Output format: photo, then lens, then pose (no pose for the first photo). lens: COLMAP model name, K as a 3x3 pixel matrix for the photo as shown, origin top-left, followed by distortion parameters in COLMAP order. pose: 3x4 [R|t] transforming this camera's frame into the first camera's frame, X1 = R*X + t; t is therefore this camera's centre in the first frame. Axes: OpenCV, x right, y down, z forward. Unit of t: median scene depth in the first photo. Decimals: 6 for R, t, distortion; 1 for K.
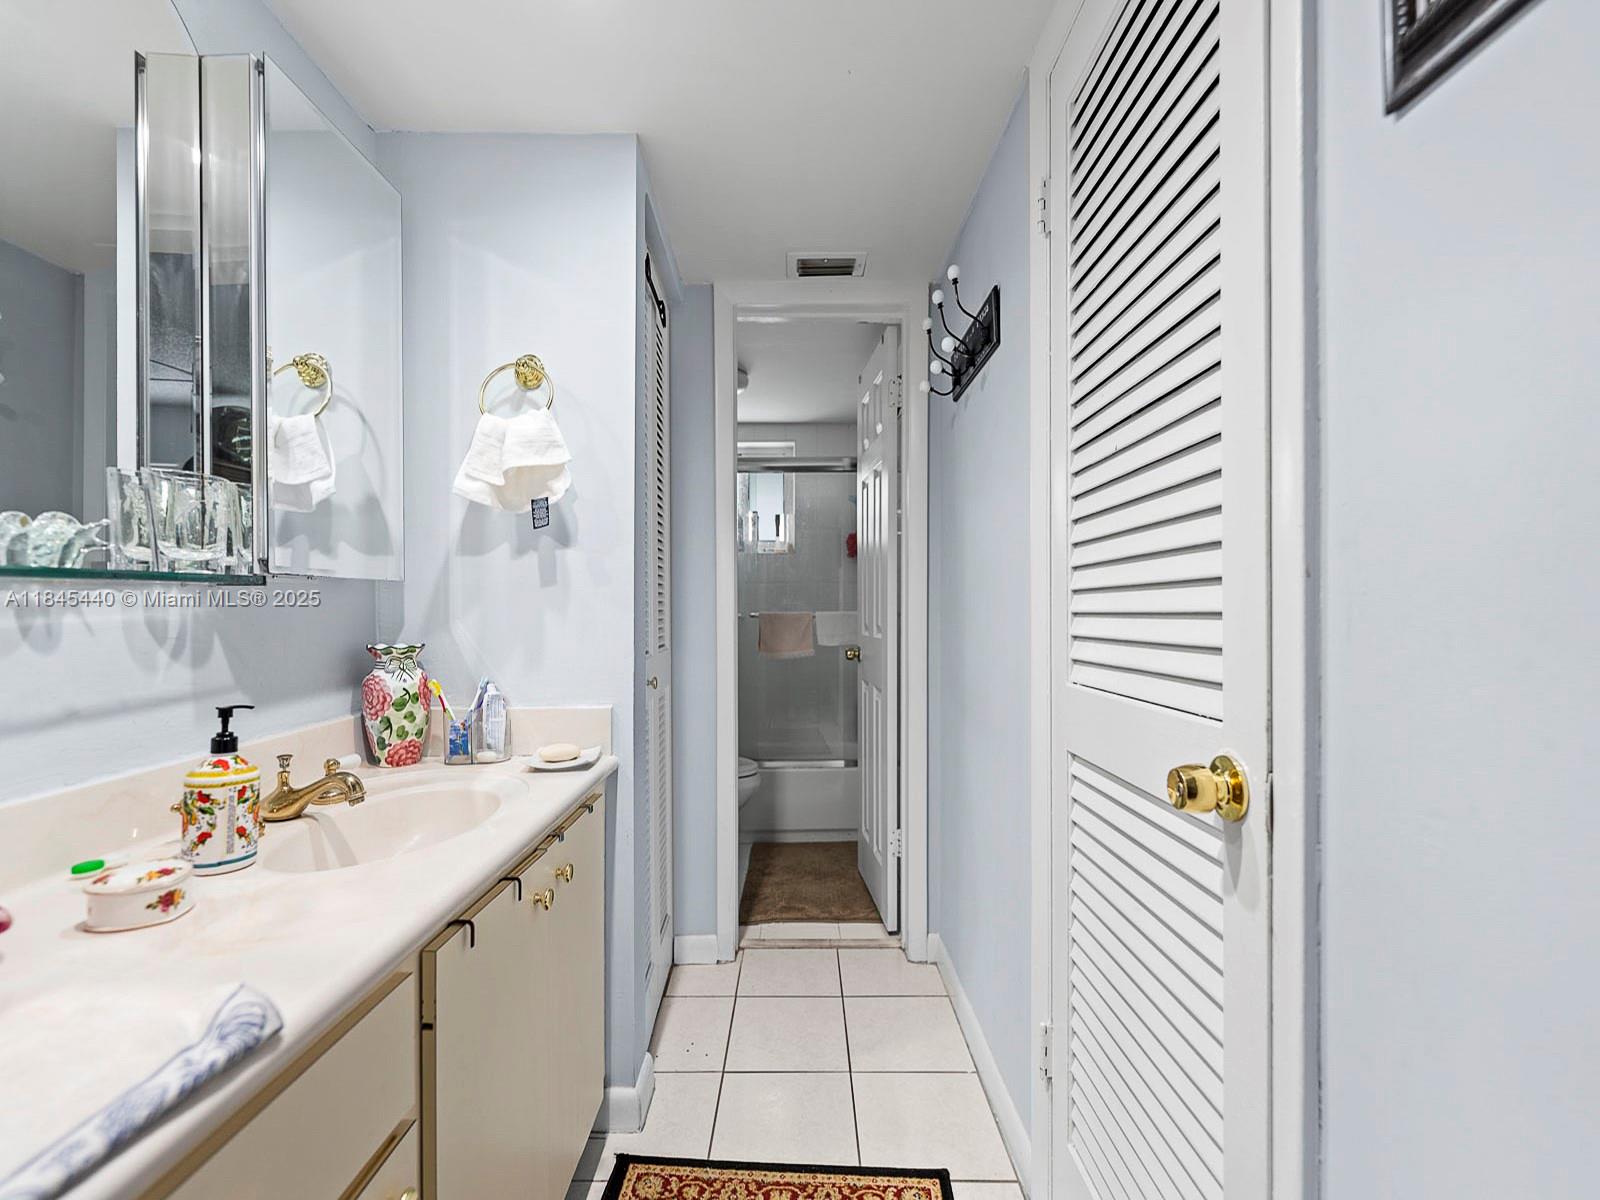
lens RADIAL K [[658.8, 0, 798.0], [0, 658.8, 611.1], [0, 0, 1]] dist [0.000132, -0.000946]
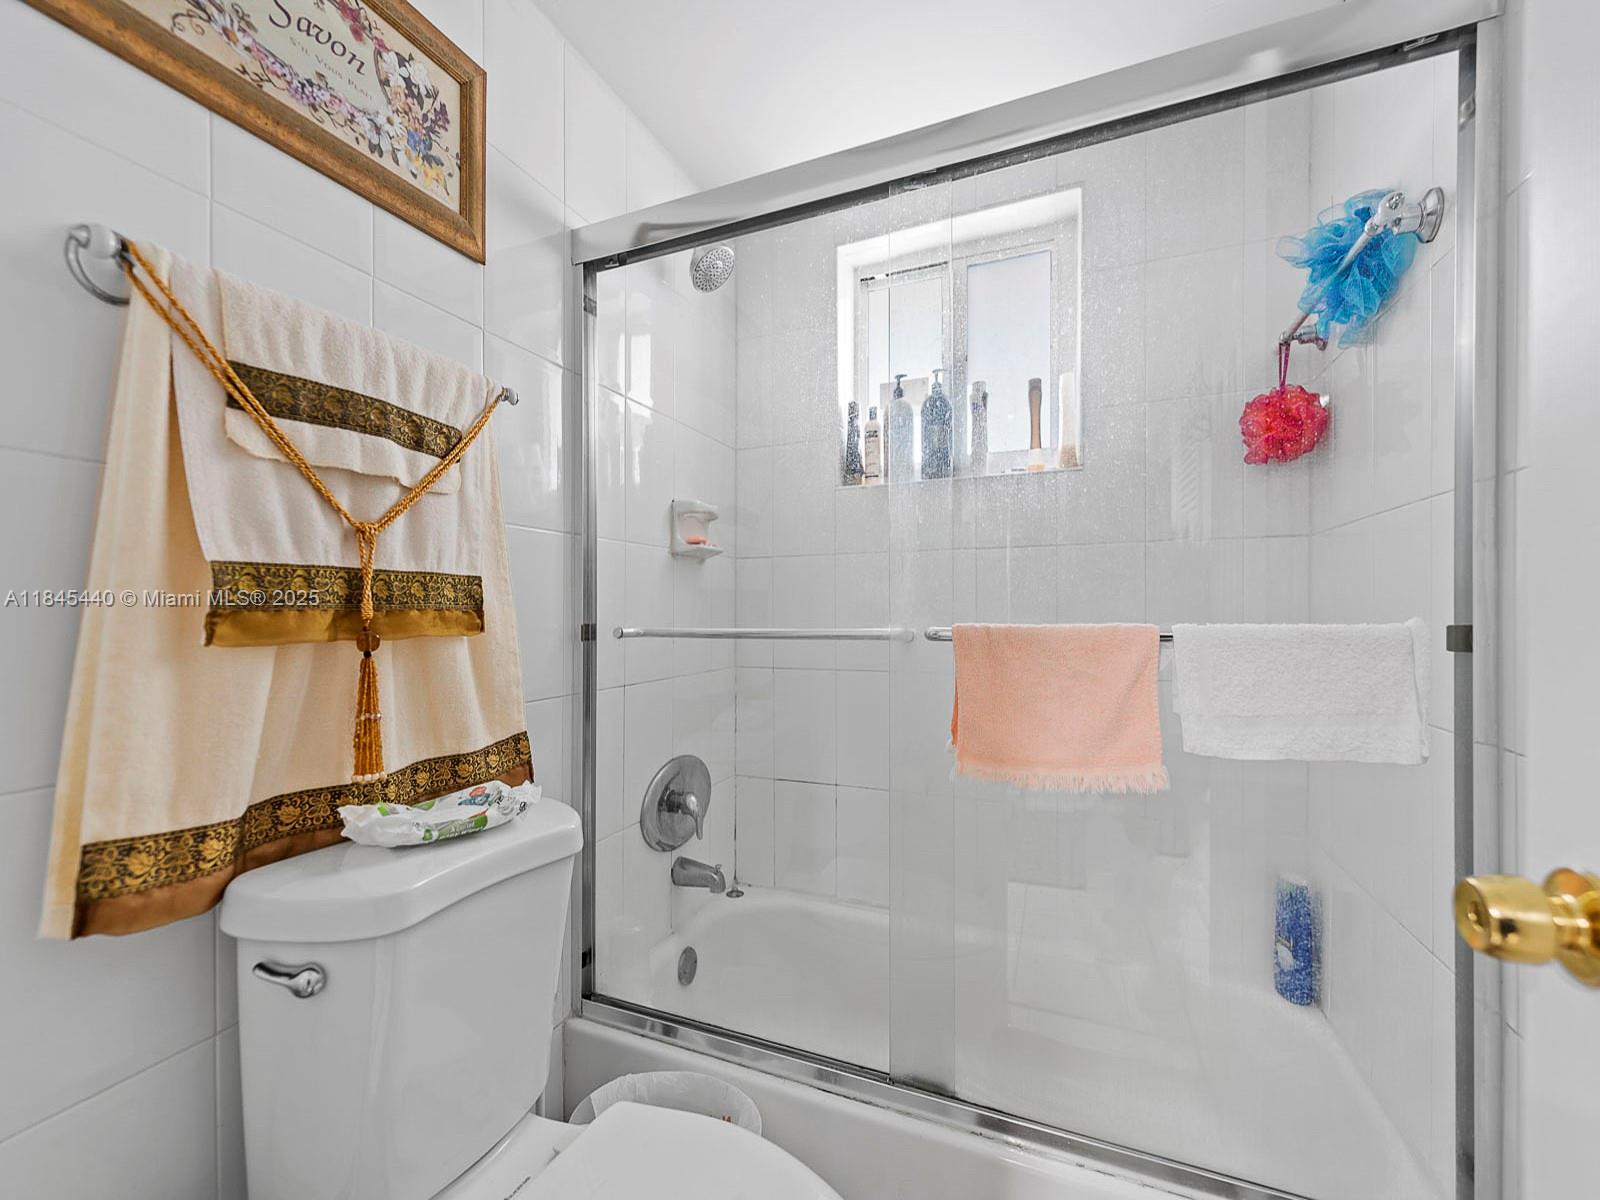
lens RADIAL K [[658.8, 0, 801.4], [0, 658.8, 609.5], [0, 0, 1]] dist [0.000132, -0.000946]
pose [[0.922999, 0.003670, -0.384786, -0.017728], [-0.004286, 0.999991, -0.000743, -0.007507], [0.384780, 0.002335, 0.923006, 1.477172]]
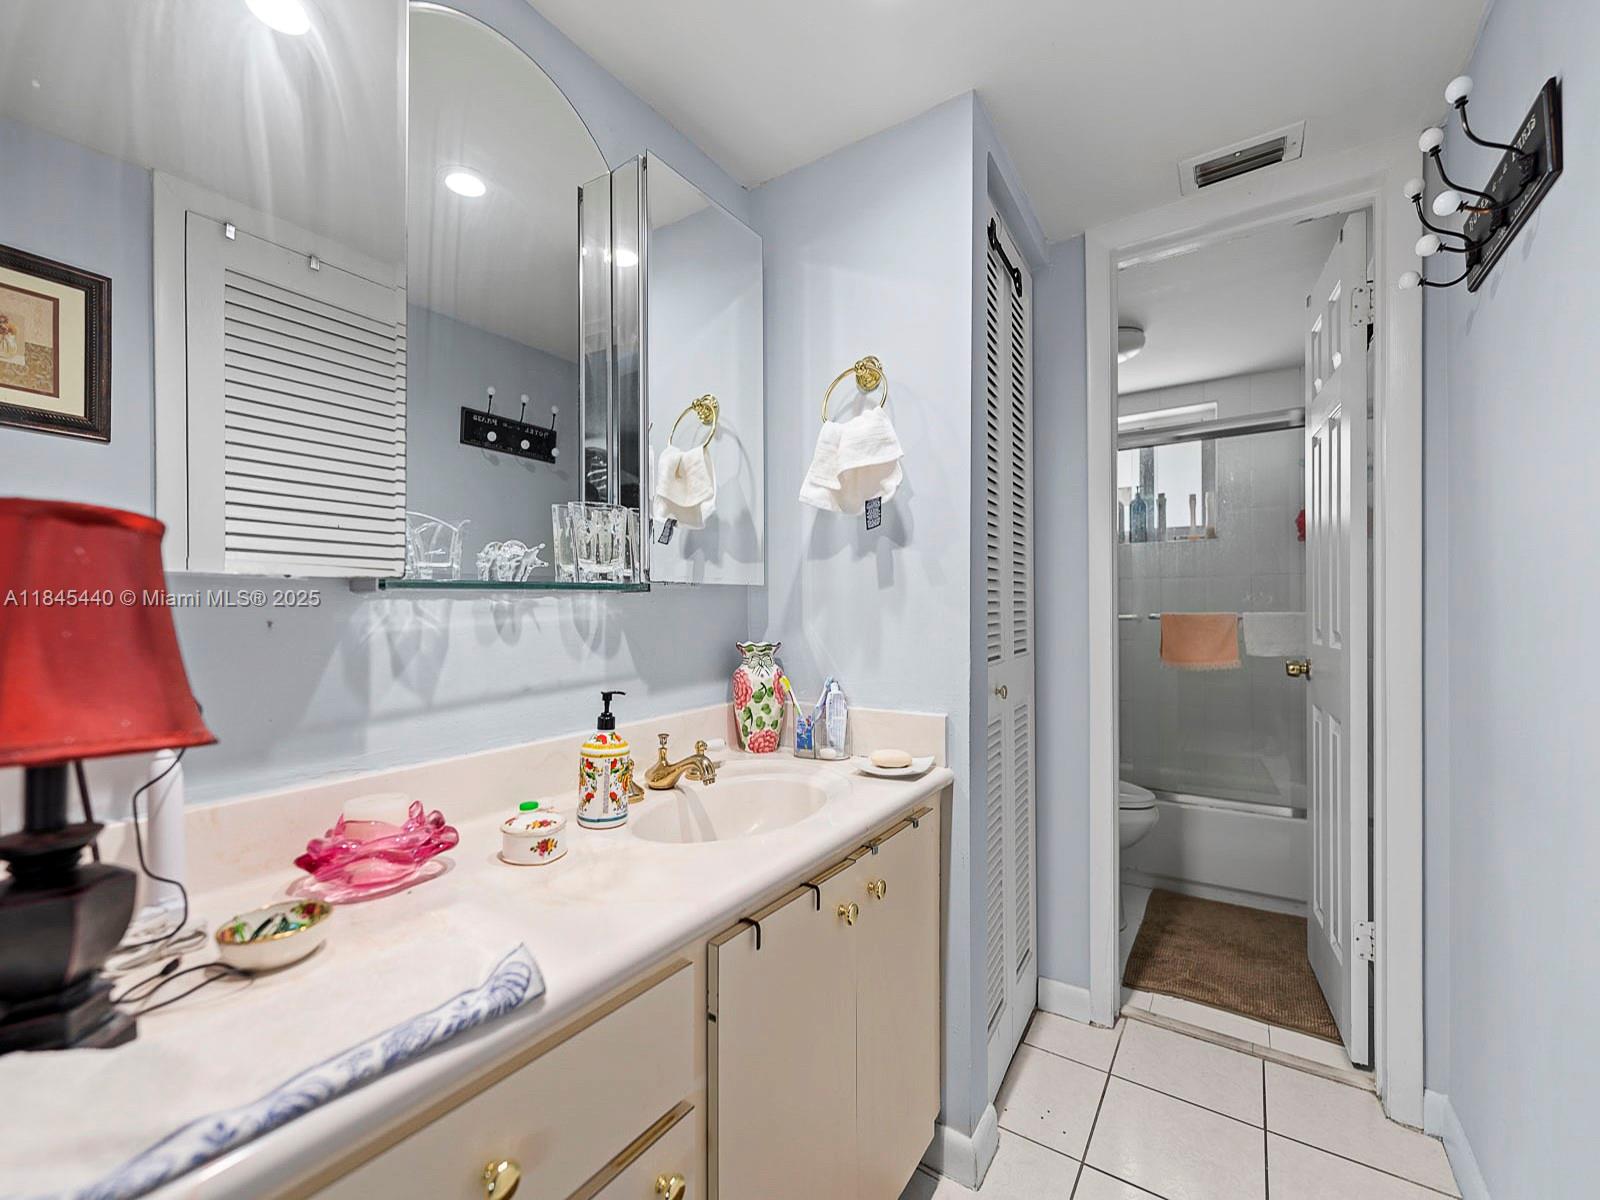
lens RADIAL K [[658.8, 0, 801.8], [0, 658.8, 607.6], [0, 0, 1]] dist [0.000132, -0.000946]
pose [[0.827342, -0.003124, -0.561690, 0.070663], [0.000912, 0.999991, -0.004219, -0.003381], [0.561698, 0.002978, 0.827337, 0.116102]]
